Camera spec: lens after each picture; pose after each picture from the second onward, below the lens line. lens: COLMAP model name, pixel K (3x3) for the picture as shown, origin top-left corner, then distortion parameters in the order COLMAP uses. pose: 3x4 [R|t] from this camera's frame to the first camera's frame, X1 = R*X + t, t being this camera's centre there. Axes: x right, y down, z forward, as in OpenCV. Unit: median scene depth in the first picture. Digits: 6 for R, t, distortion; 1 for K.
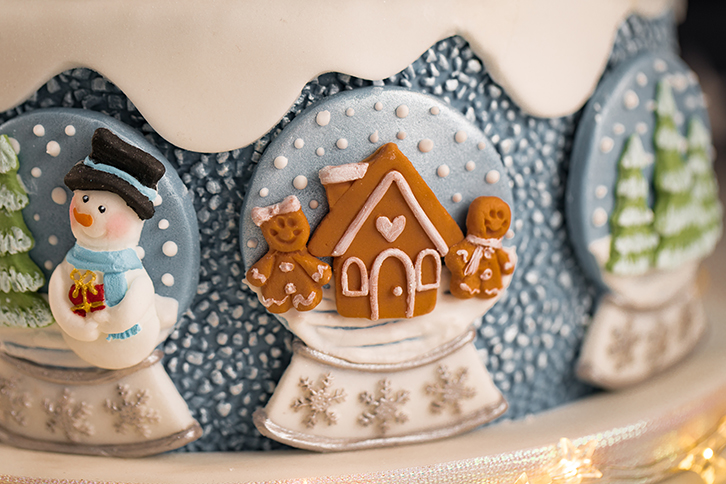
lens RADIAL K [[3281.5, 0, 363.0], [0, 3281.5, 242.0], [0, 0, 1]] dist [-1.011932, 3.708060]
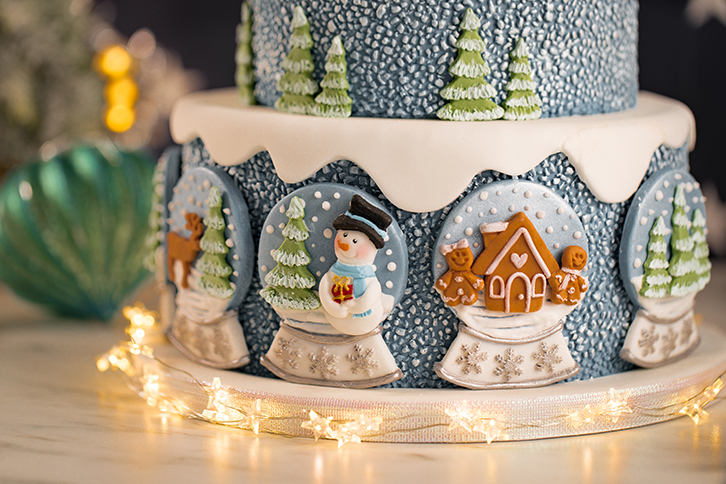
lens RADIAL K [[3281.5, 0, 363.0], [0, 3281.5, 242.0], [0, 0, 1]] dist [-1.011932, 3.708060]
pose [[0.998762, 0.047510, -0.014724, -0.048398], [-0.048081, 0.997994, -0.041184, 0.060681], [0.012737, 0.041840, 0.999043, -0.733260]]
